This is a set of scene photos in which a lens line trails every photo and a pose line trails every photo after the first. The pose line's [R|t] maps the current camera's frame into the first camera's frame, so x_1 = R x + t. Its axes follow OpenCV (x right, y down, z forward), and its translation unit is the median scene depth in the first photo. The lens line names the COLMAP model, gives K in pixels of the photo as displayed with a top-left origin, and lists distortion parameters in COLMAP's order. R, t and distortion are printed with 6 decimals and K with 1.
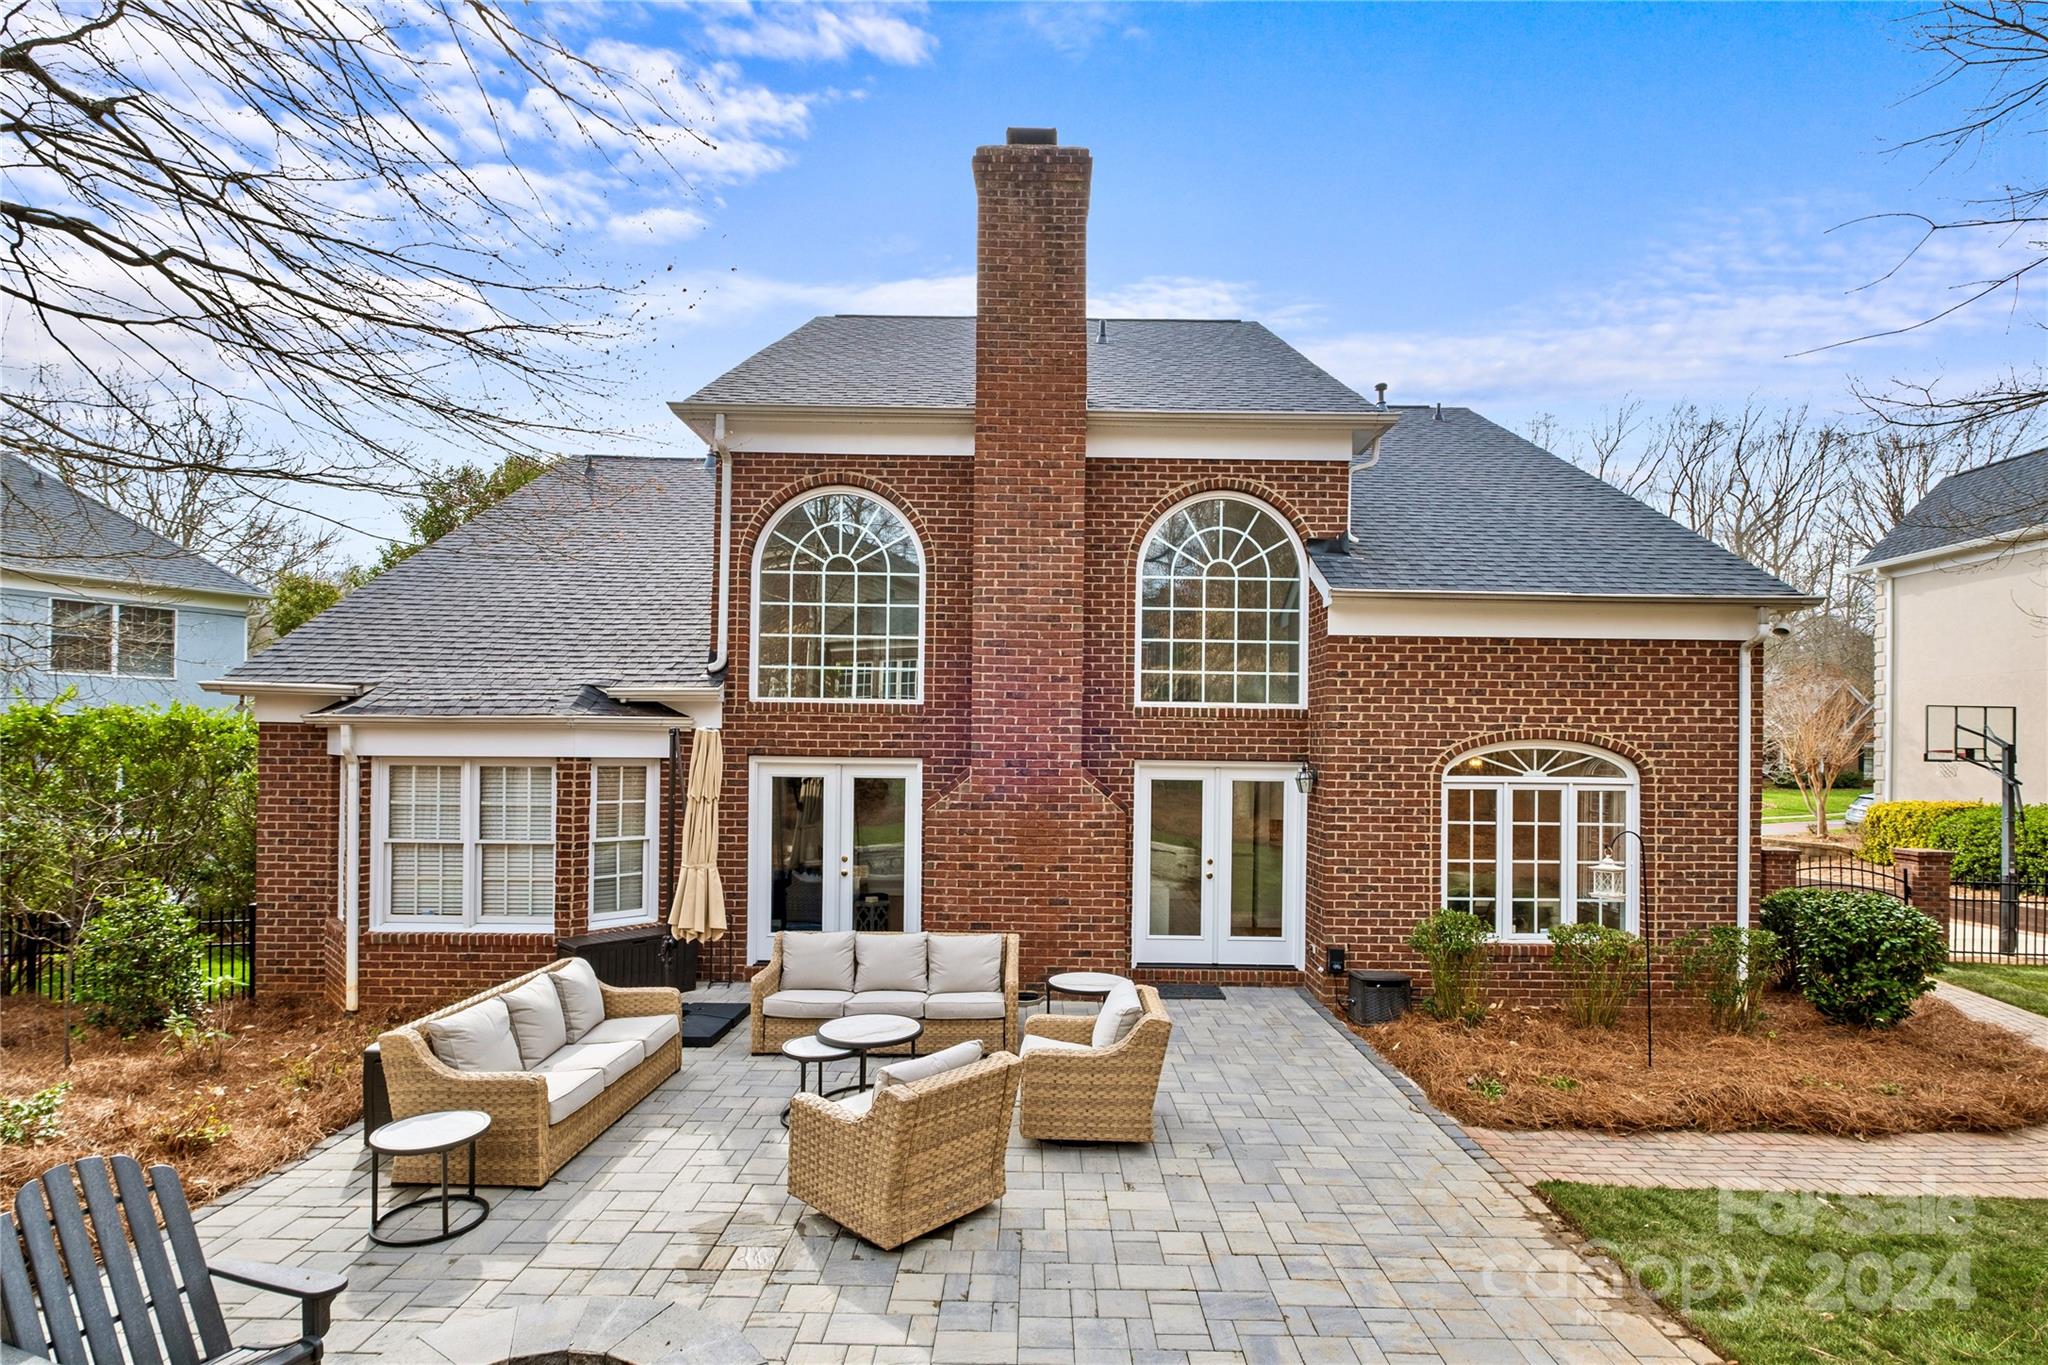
lens RADIAL K [[998.8, 0, 1026.4], [0, 998.8, 743.7], [0, 0, 1]] dist [-0.014425, -0.000618]
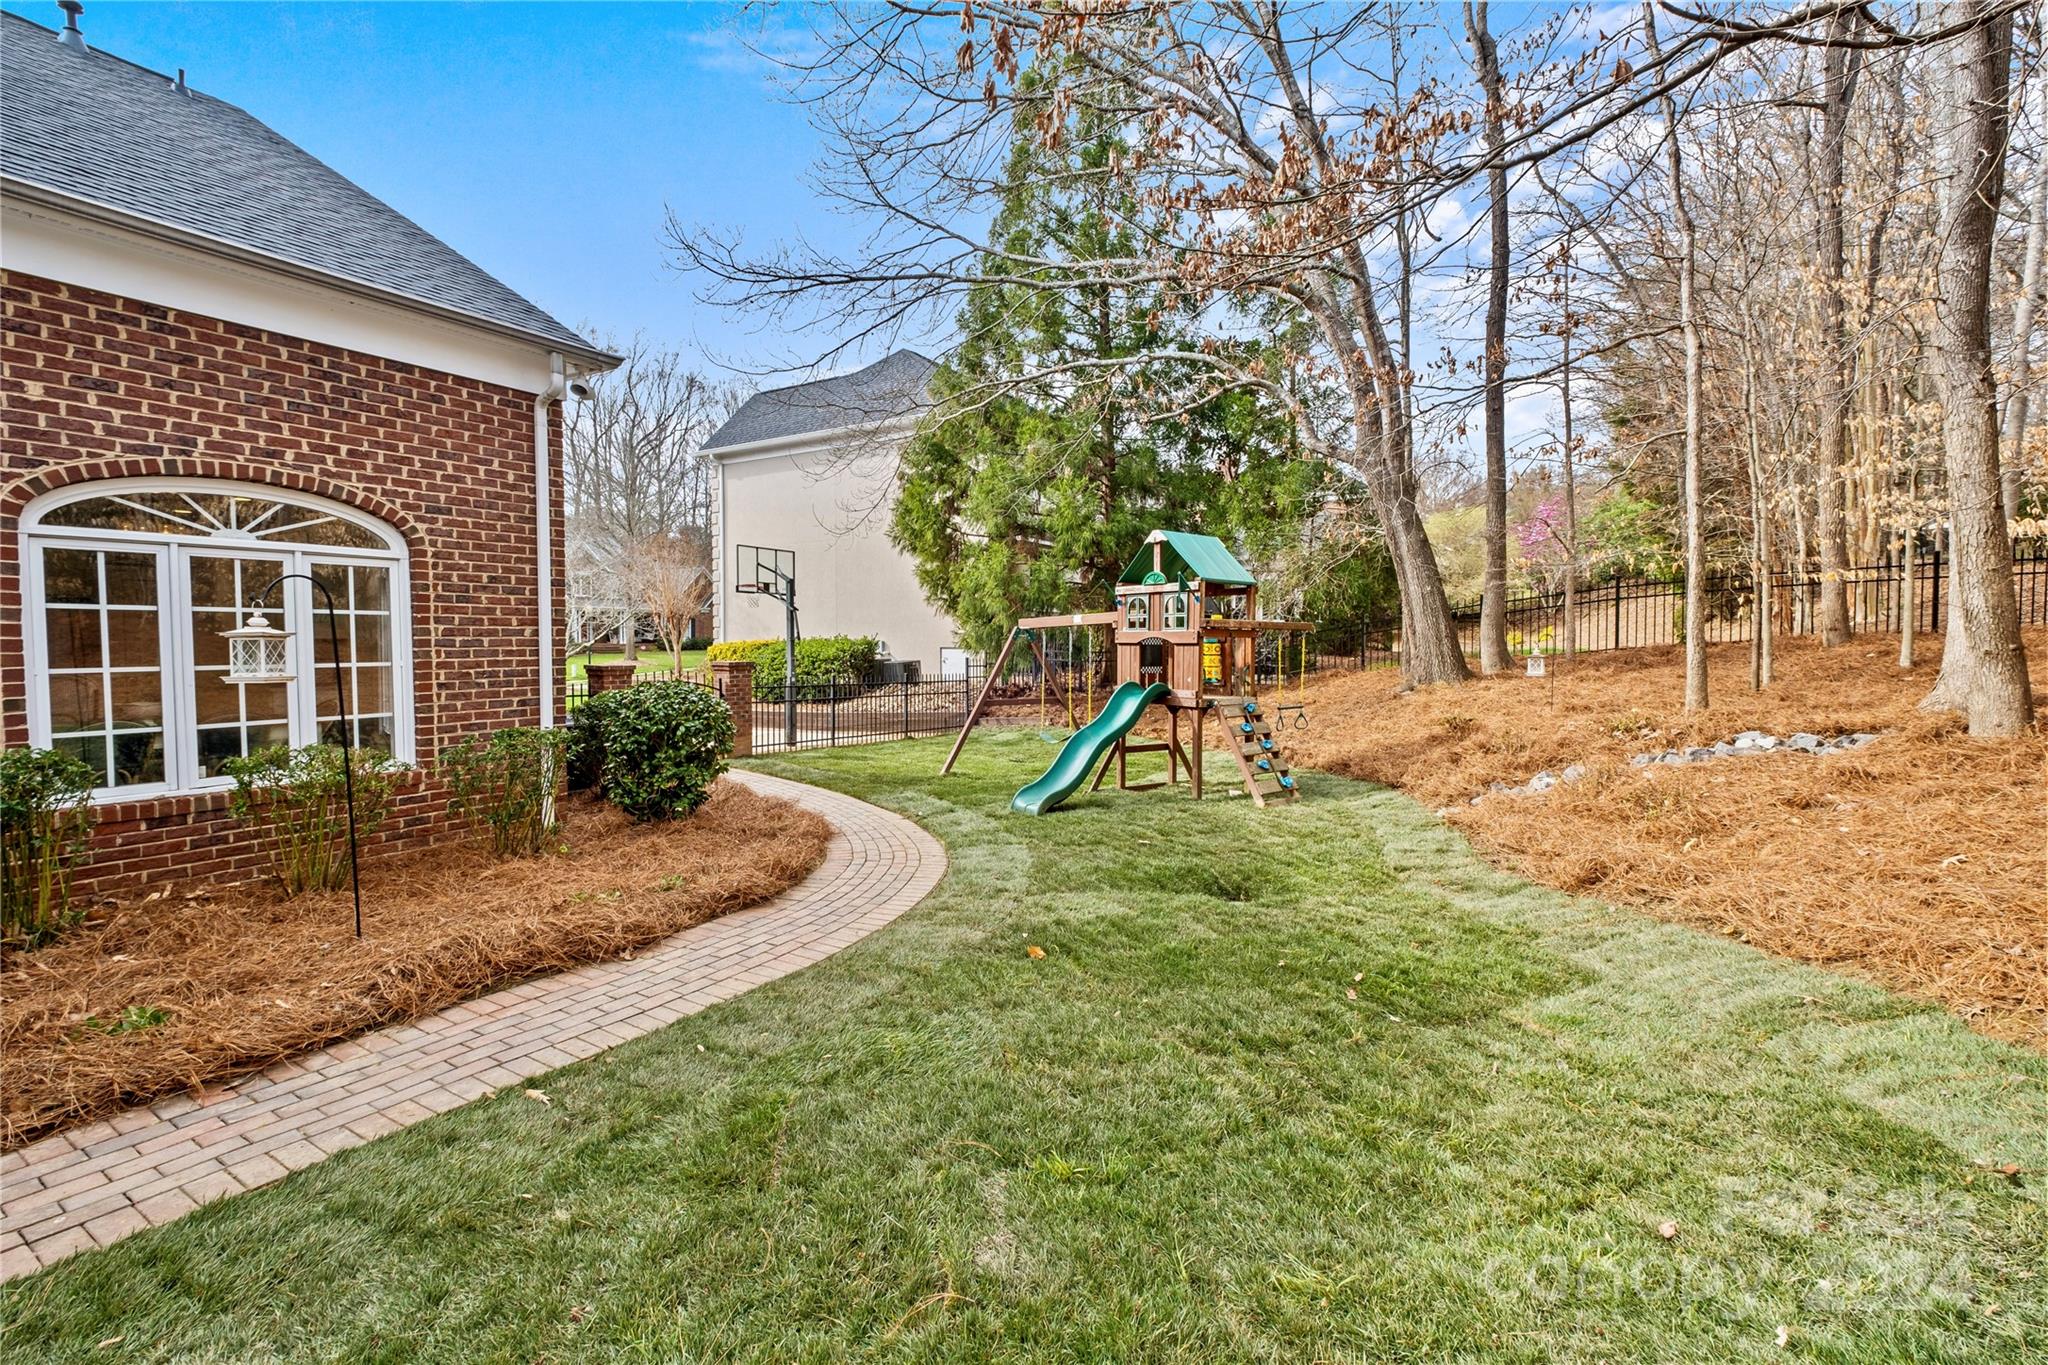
lens RADIAL K [[906.9, 0, 1035.7], [0, 906.9, 674.7], [0, 0, 1]] dist [0.010905, -0.010931]
pose [[0.507520, -0.048834, 0.860255, 0.262026], [-0.003674, 0.998261, 0.058836, 0.086930], [-0.861632, -0.033021, 0.506458, 0.236510]]
